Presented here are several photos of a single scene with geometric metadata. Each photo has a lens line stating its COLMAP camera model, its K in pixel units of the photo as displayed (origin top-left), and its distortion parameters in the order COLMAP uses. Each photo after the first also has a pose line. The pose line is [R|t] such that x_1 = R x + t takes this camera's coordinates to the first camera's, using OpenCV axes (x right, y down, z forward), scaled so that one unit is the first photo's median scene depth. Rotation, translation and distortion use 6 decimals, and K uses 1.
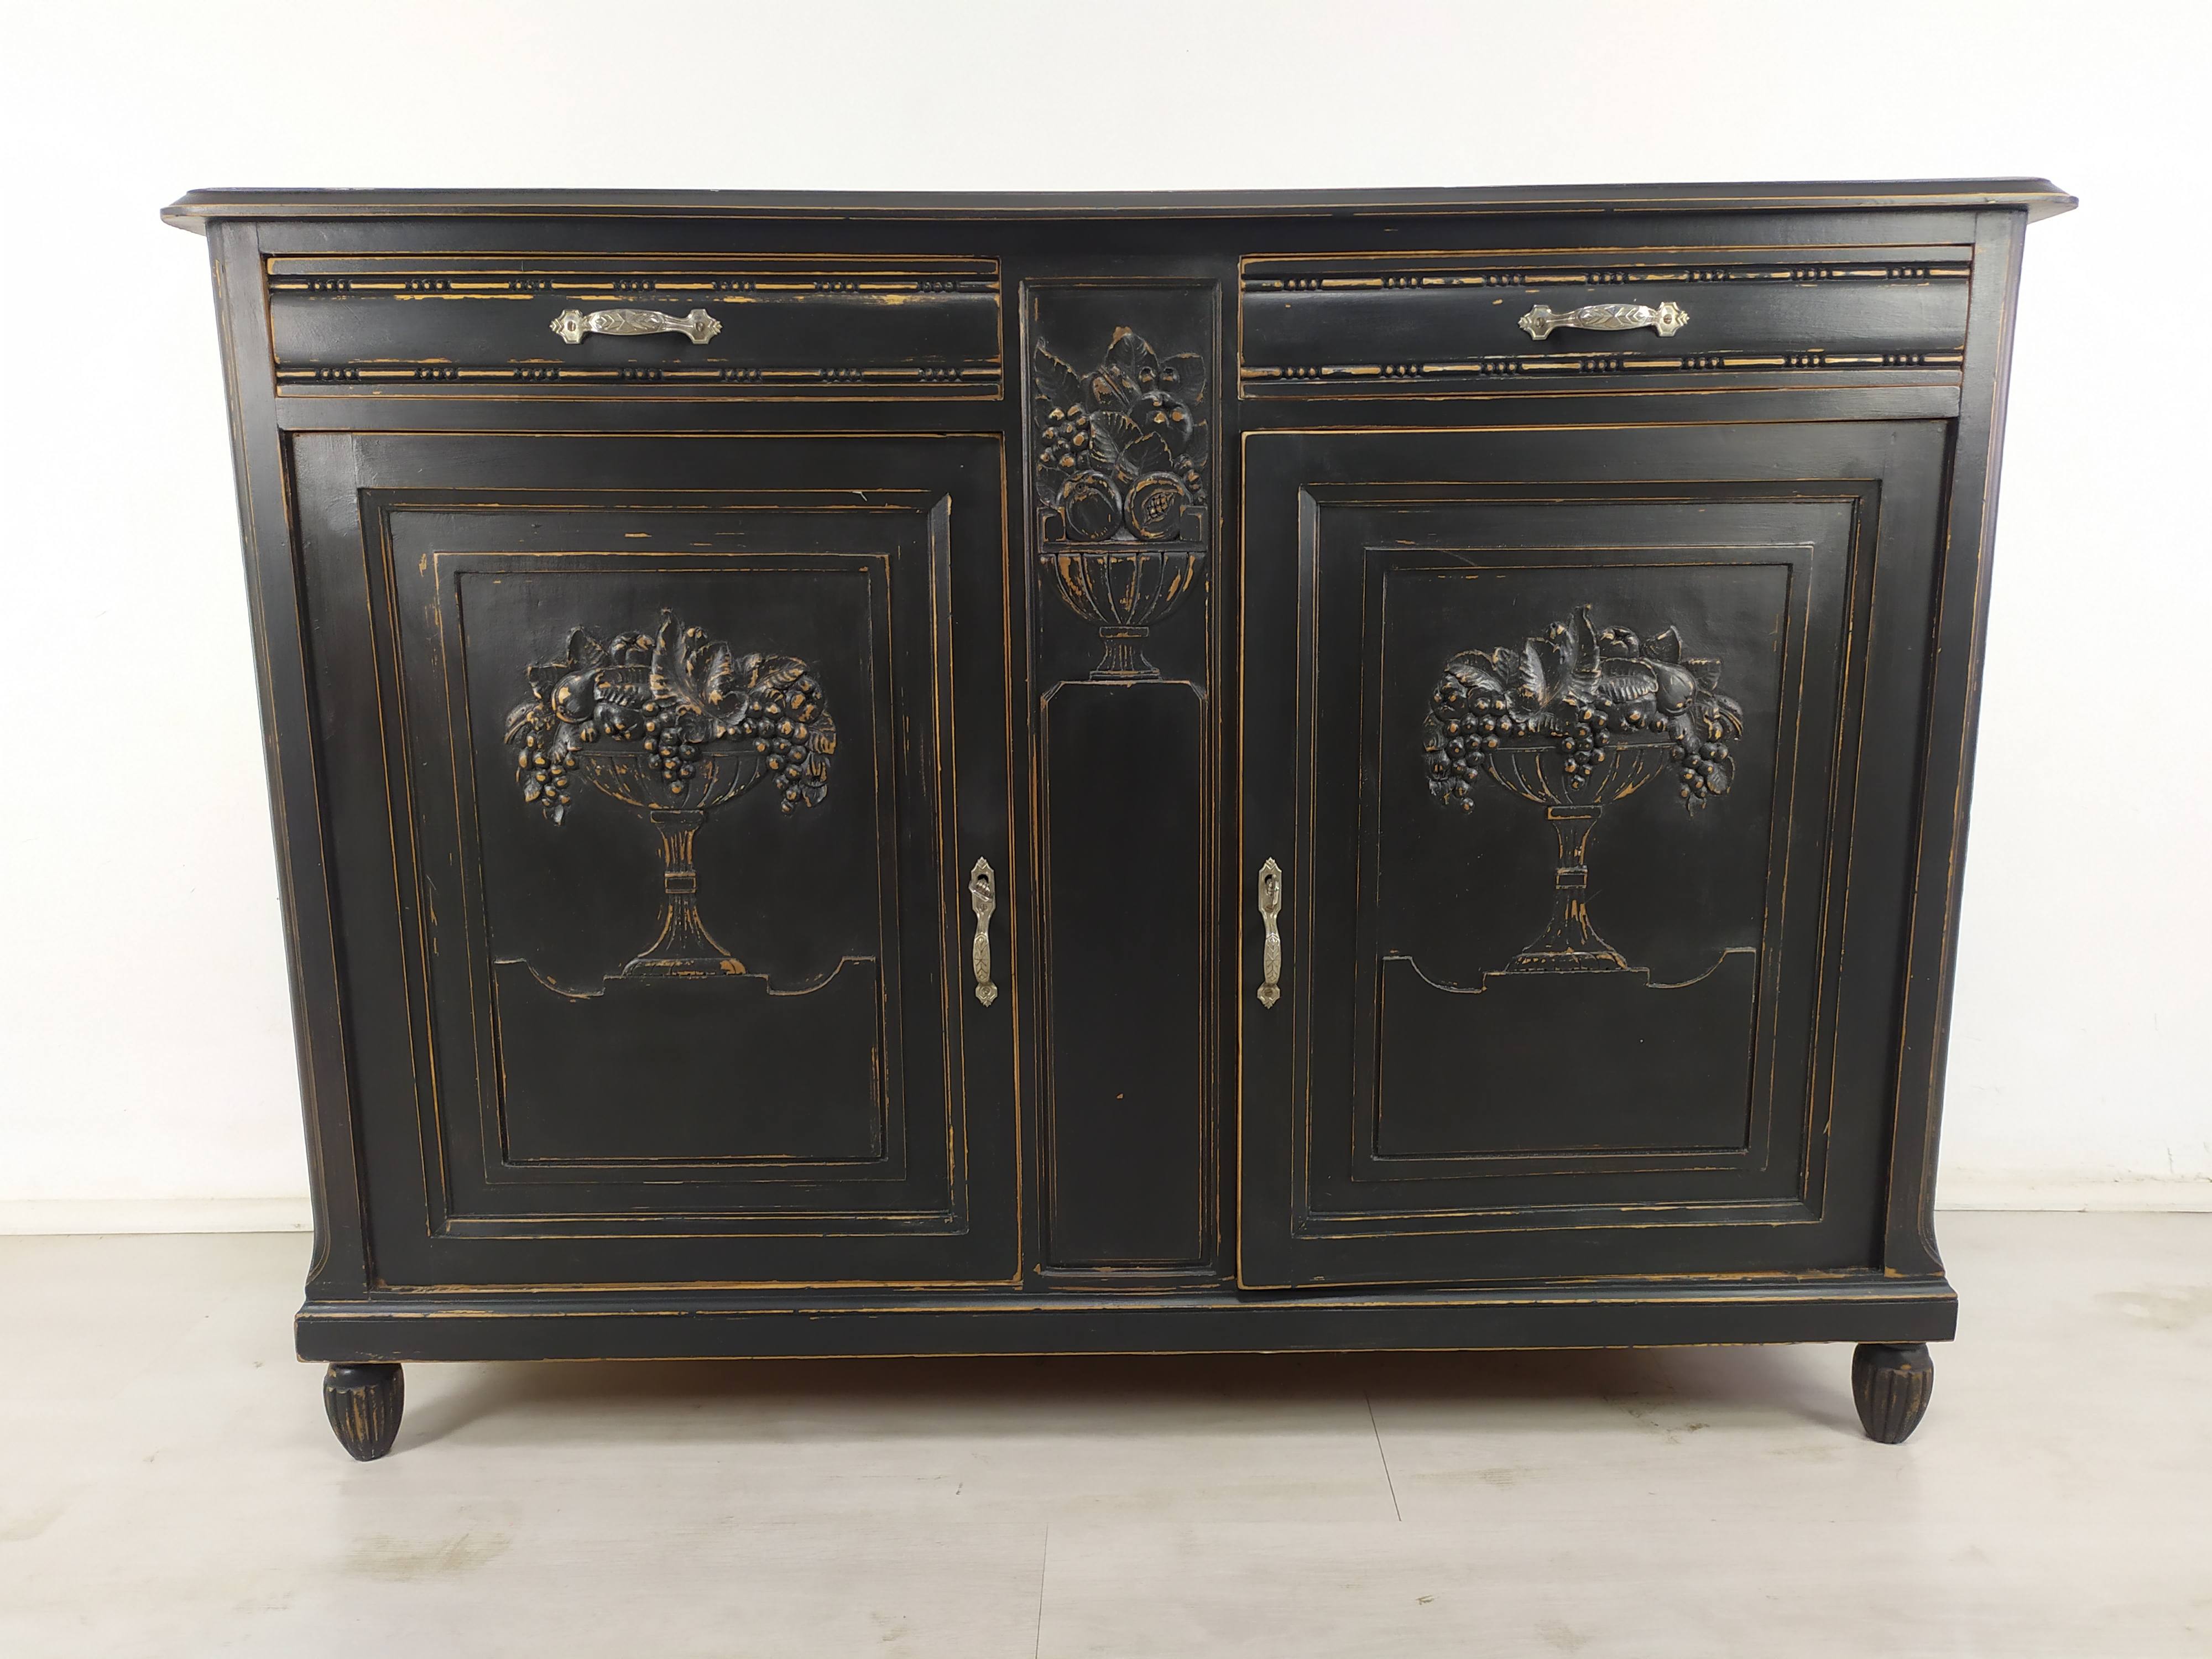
lens RADIAL K [[1704.9, 0, 1106.6], [0, 1704.9, 841.5], [0, 0, 1]] dist [0.037959, -0.050768]
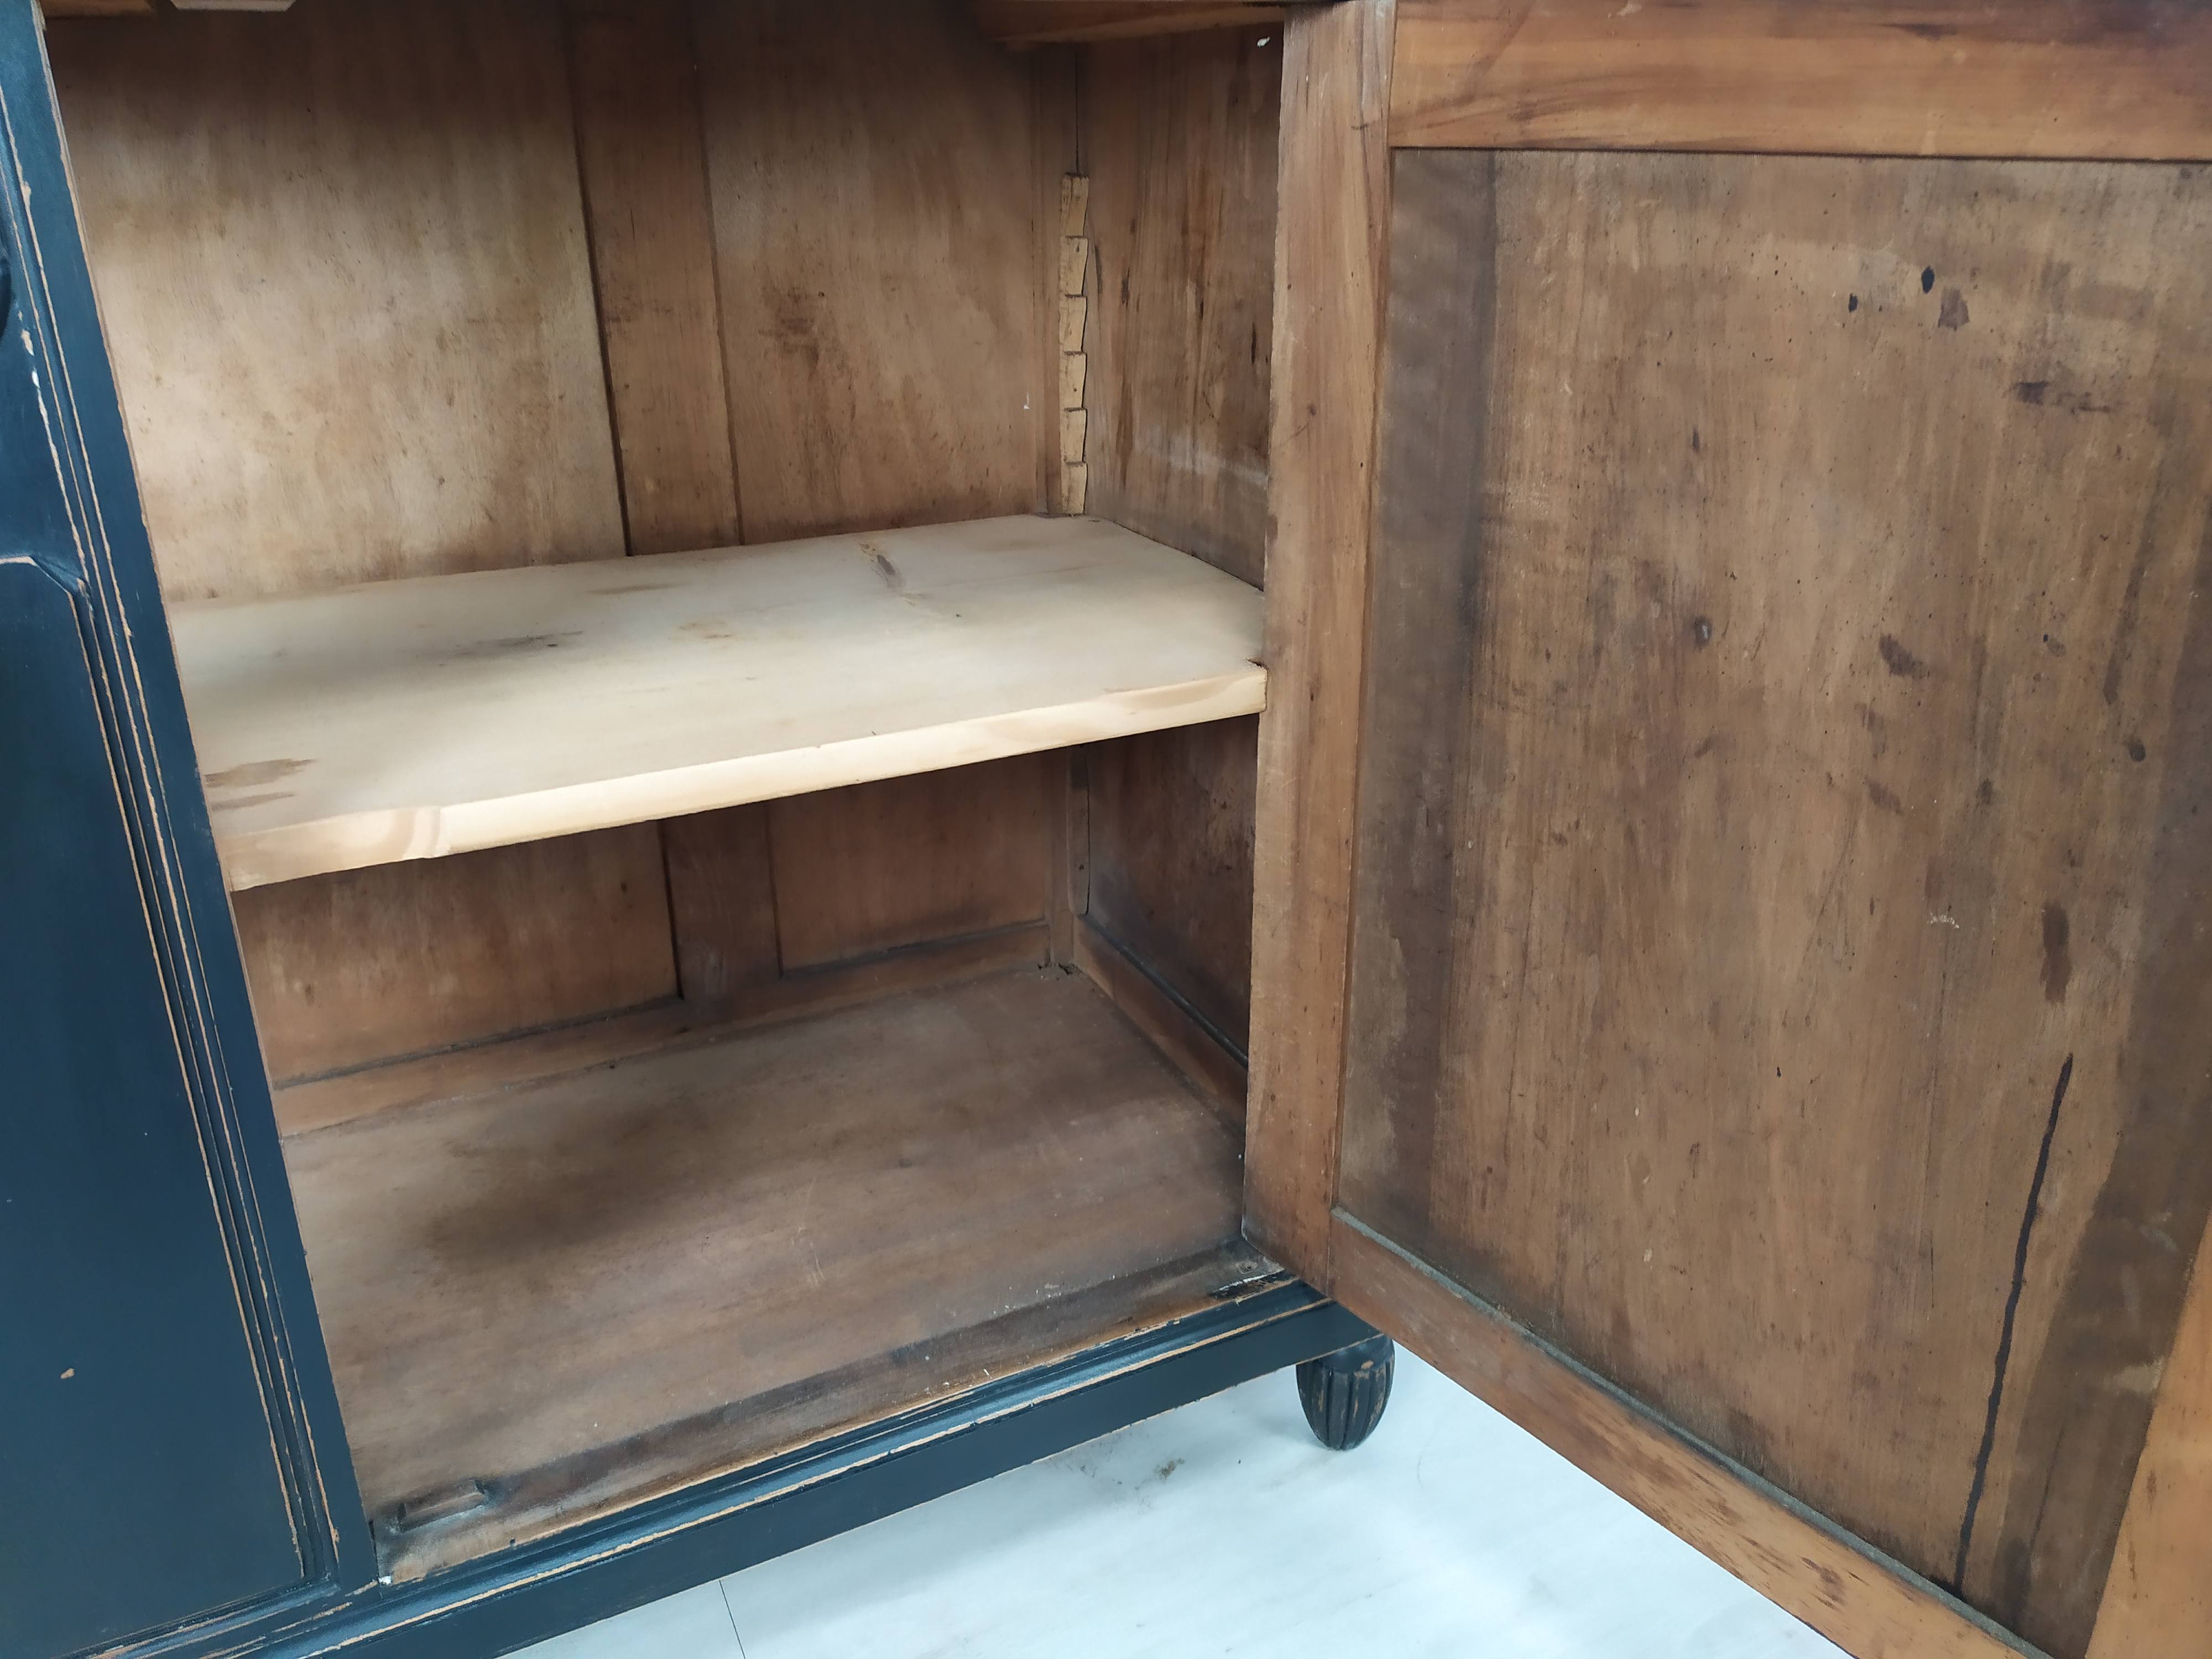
lens RADIAL K [[1704.9, 0, 1125.1], [0, 1704.9, 805.8], [0, 0, 1]] dist [0.037959, -0.050768]
pose [[0.897721, -0.157280, 0.411535, 0.112868], [0.081292, 0.977201, 0.196135, -0.095444], [-0.433000, -0.142620, 0.890039, 0.459308]]
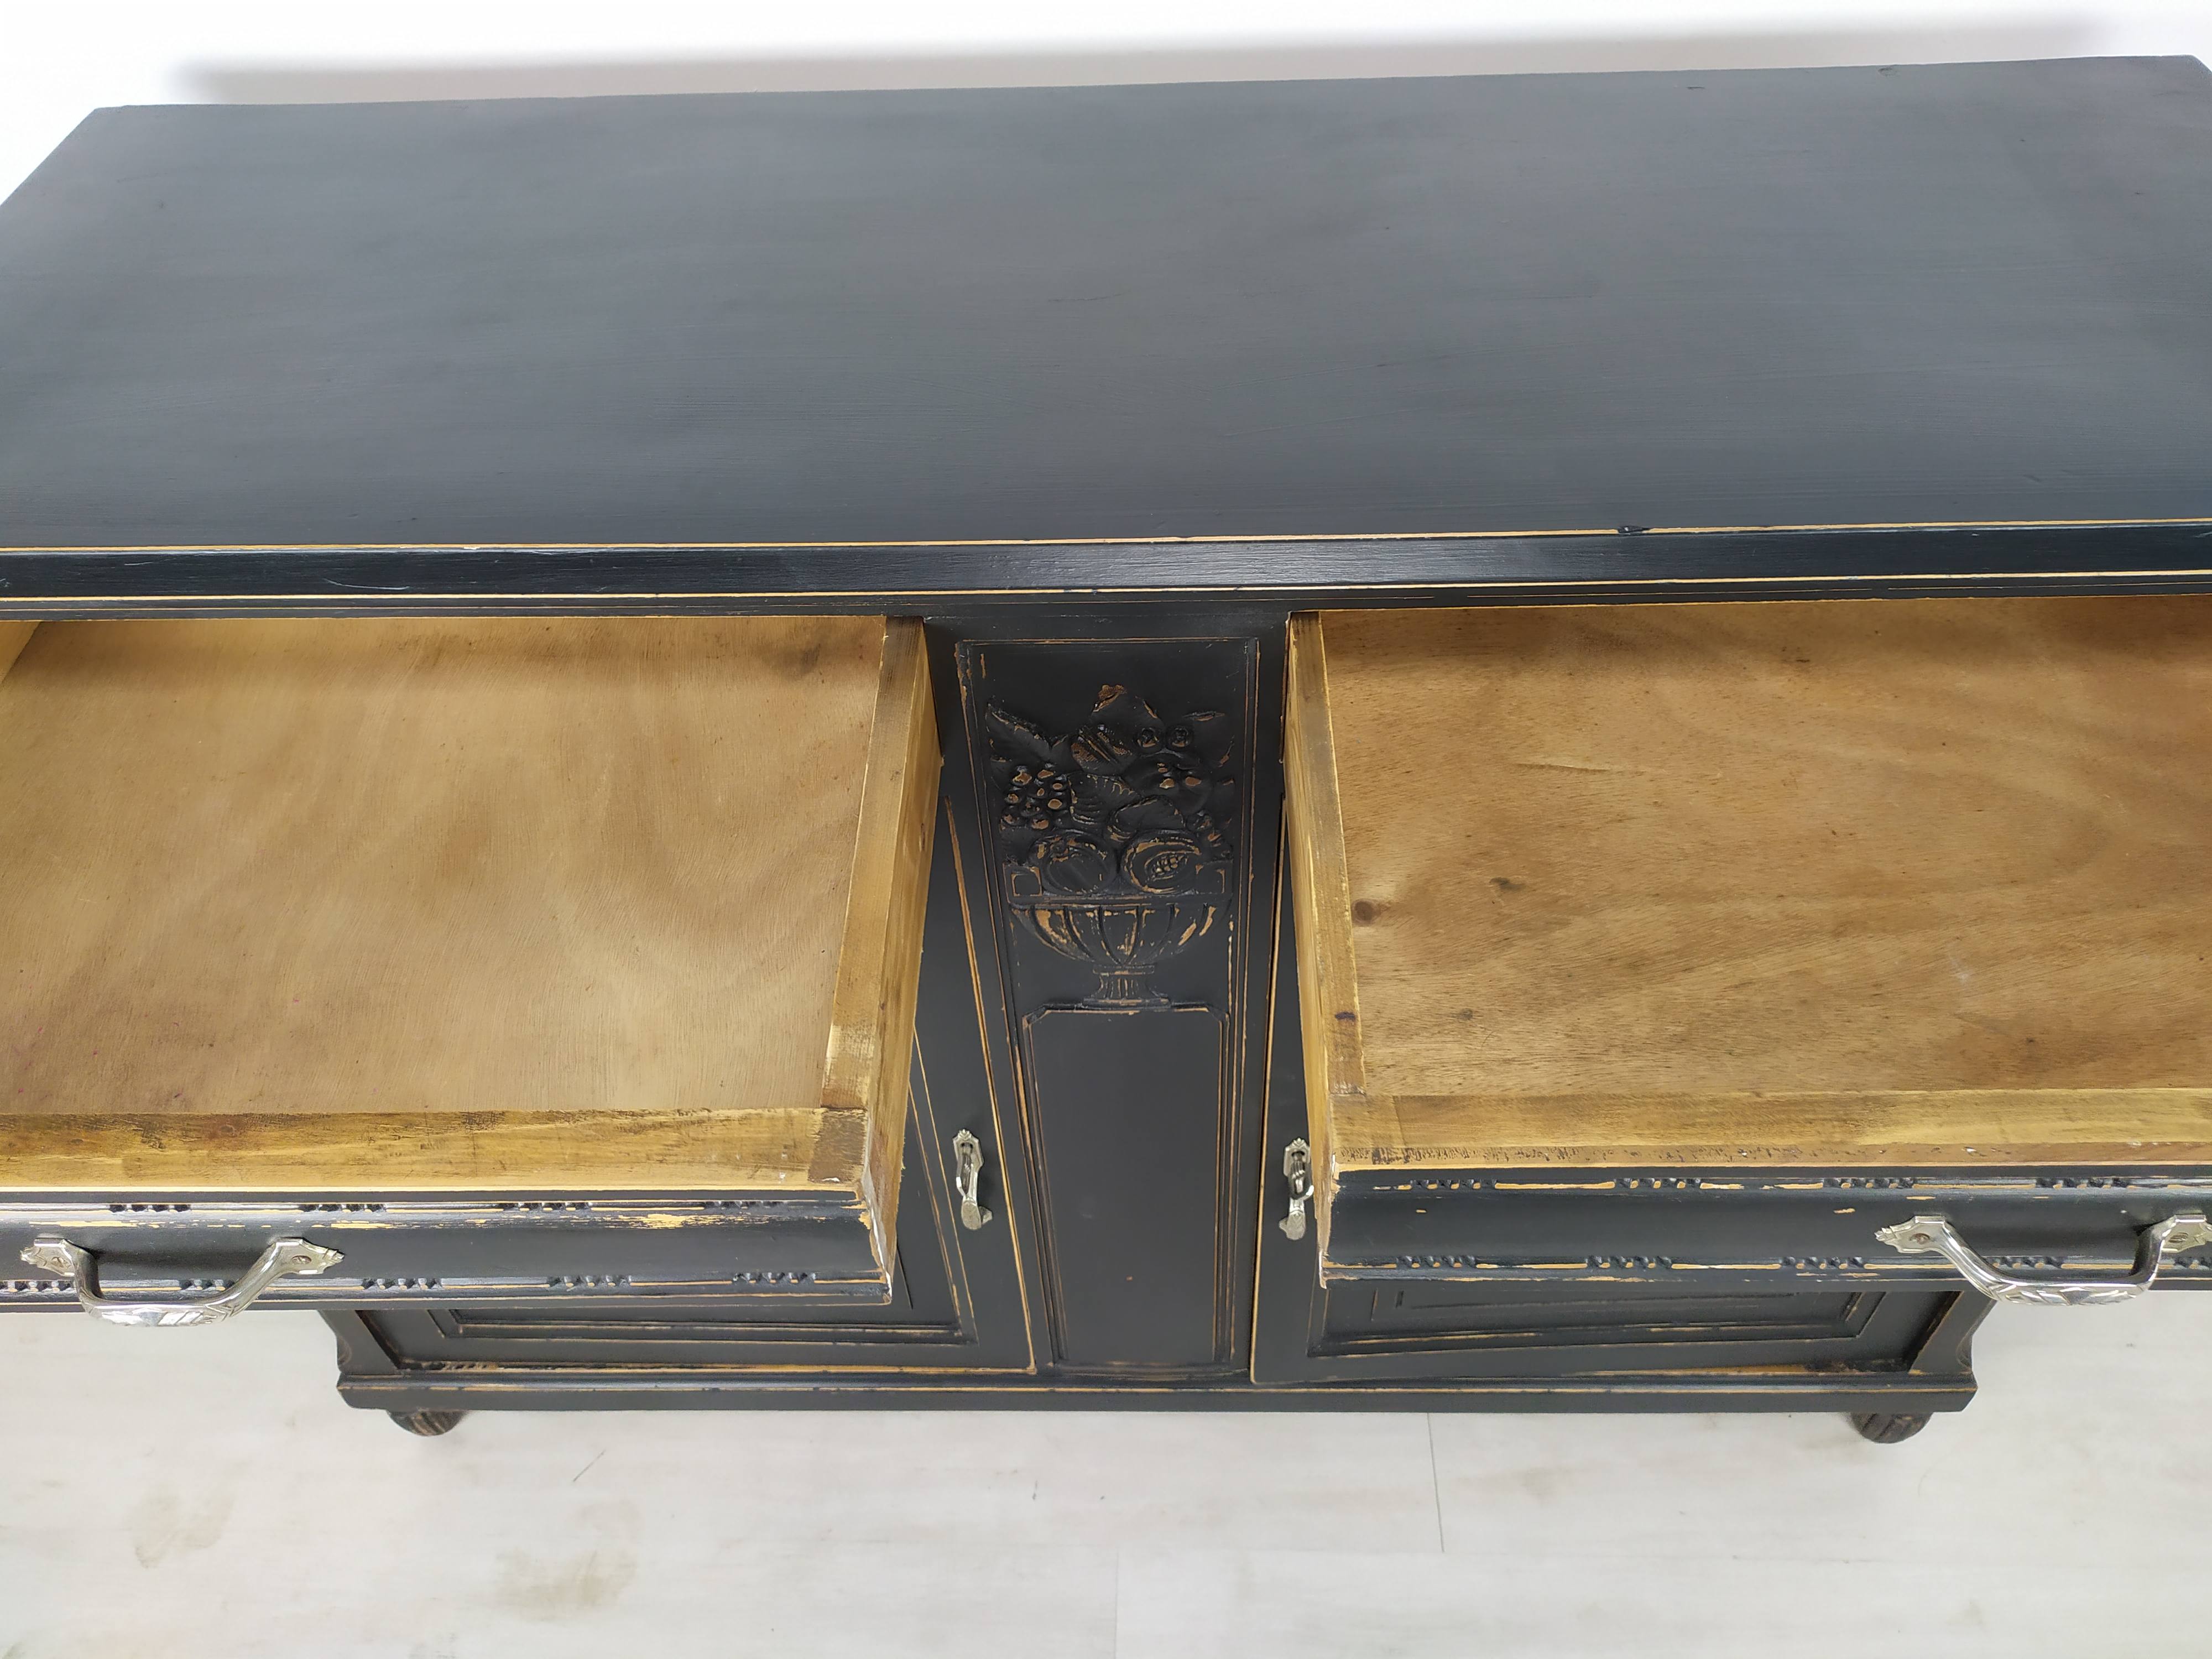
lens RADIAL K [[1704.9, 0, 1109.3], [0, 1704.9, 851.6], [0, 0, 1]] dist [0.037959, -0.050768]
pose [[0.999431, -0.000474, -0.033737, 0.030335], [0.020026, 0.813053, 0.581846, -0.624671], [0.027155, -0.582190, 0.812599, 0.393820]]
